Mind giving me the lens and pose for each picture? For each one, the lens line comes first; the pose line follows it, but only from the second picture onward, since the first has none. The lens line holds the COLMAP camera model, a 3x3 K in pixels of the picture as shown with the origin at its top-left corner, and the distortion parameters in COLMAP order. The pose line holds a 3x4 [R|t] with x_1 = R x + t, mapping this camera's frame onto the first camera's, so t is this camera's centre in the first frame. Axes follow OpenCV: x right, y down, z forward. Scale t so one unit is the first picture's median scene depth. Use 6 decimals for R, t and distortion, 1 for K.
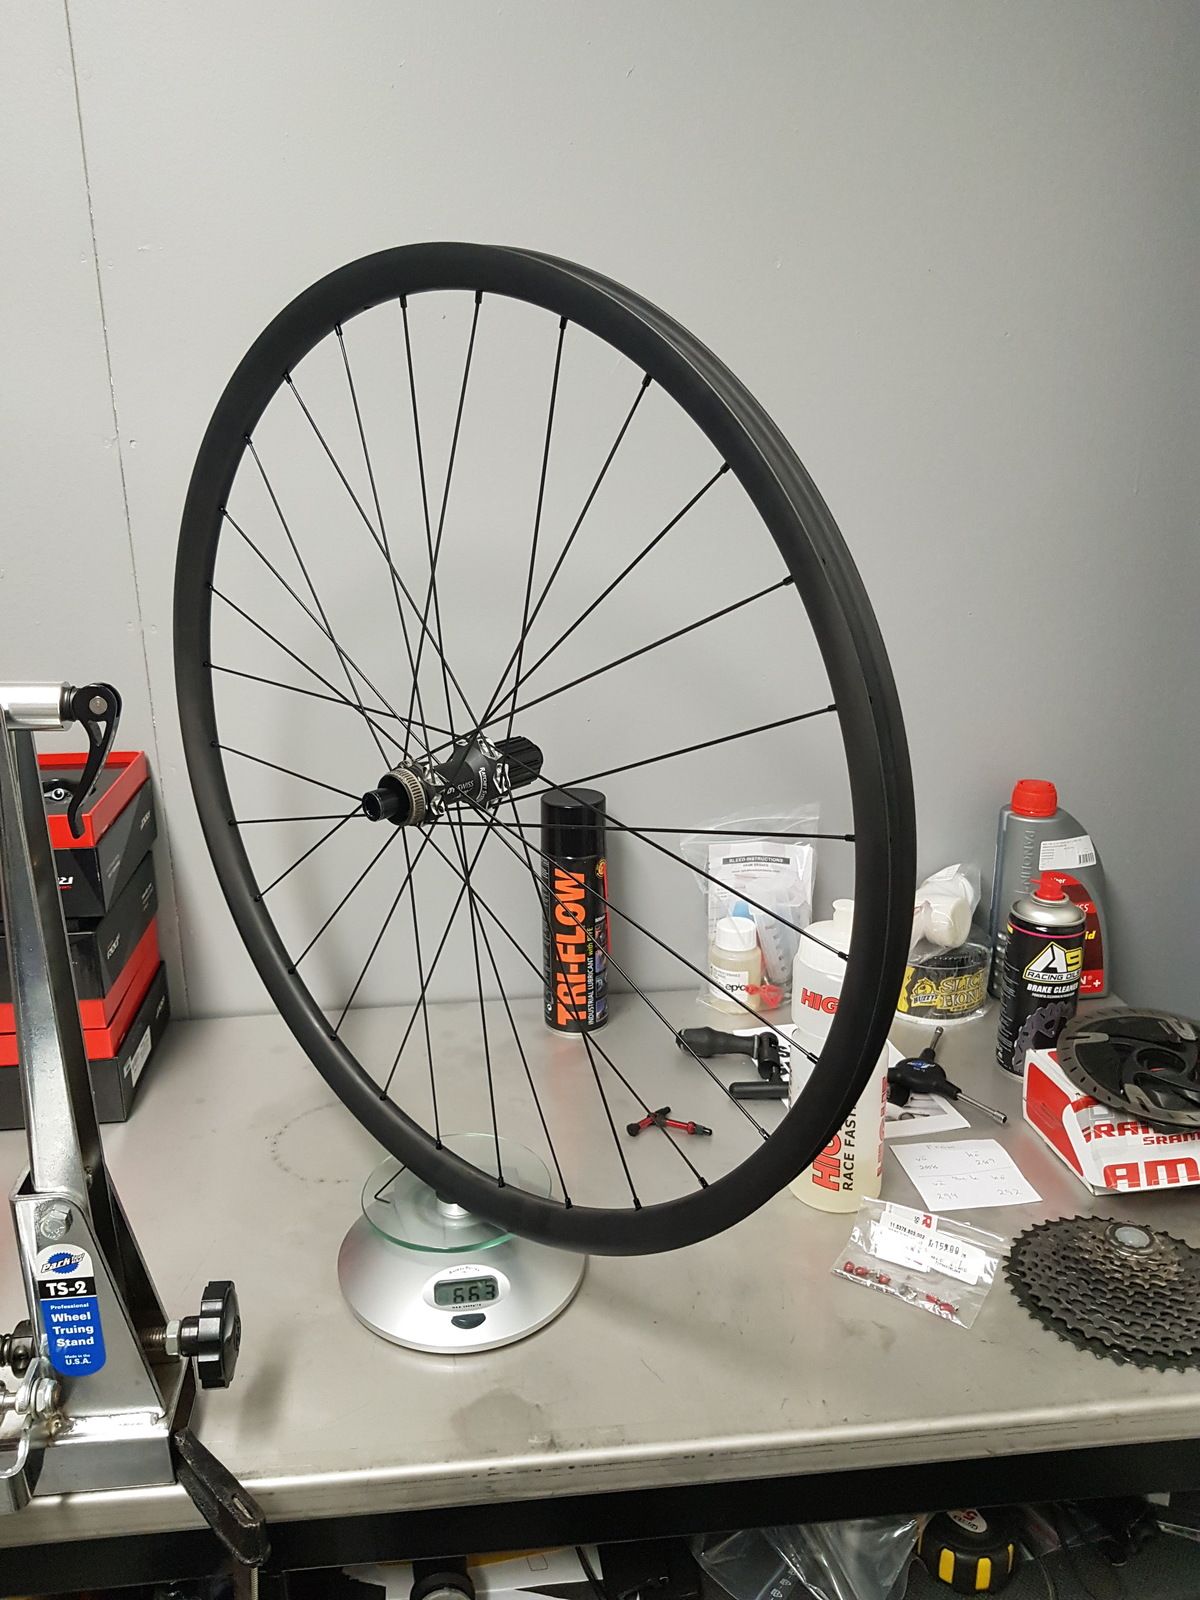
lens RADIAL K [[1309.1, 0, 535.8], [0, 1309.1, 792.5], [0, 0, 1]] dist [0.095901, -0.213846]
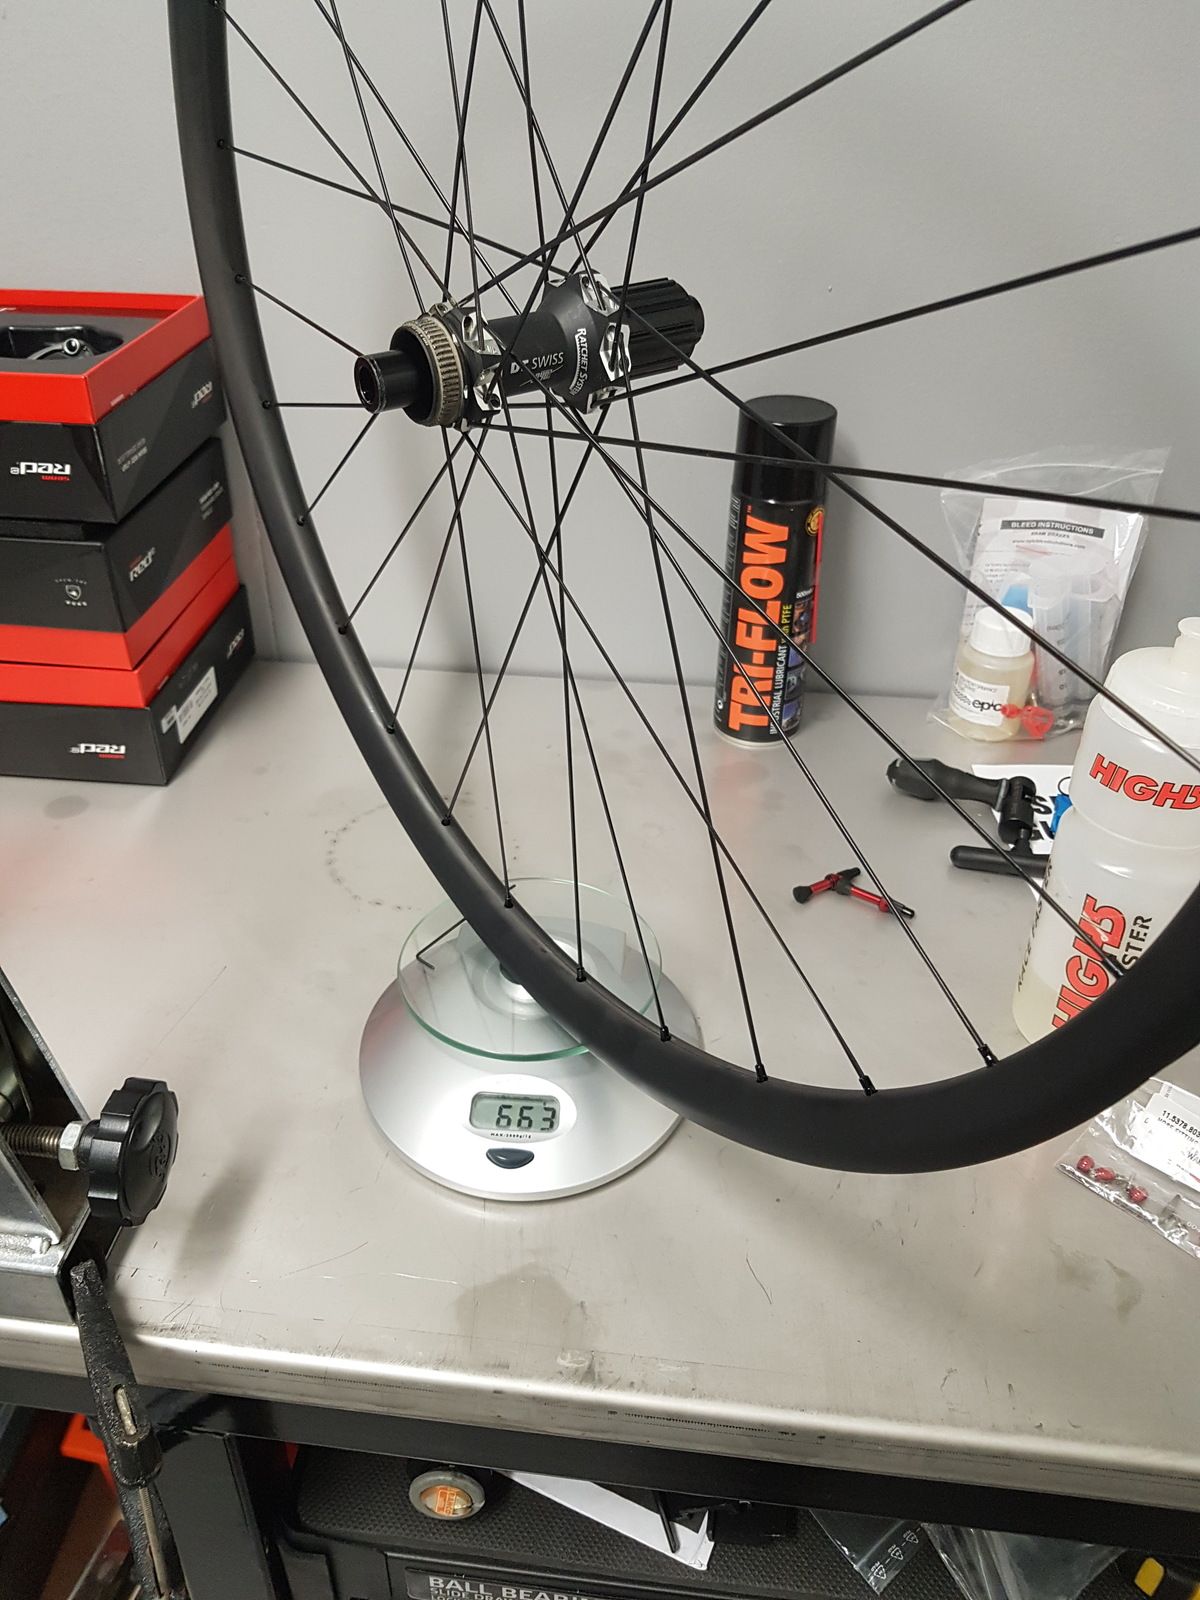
lens RADIAL K [[1309.1, 0, 535.8], [0, 1309.1, 792.5], [0, 0, 1]] dist [0.095901, -0.213846]
pose [[0.977884, 0.128292, -0.165179, 0.049492], [-0.076592, 0.954573, 0.287965, 0.007609], [0.194619, -0.268945, 0.943288, 0.354225]]
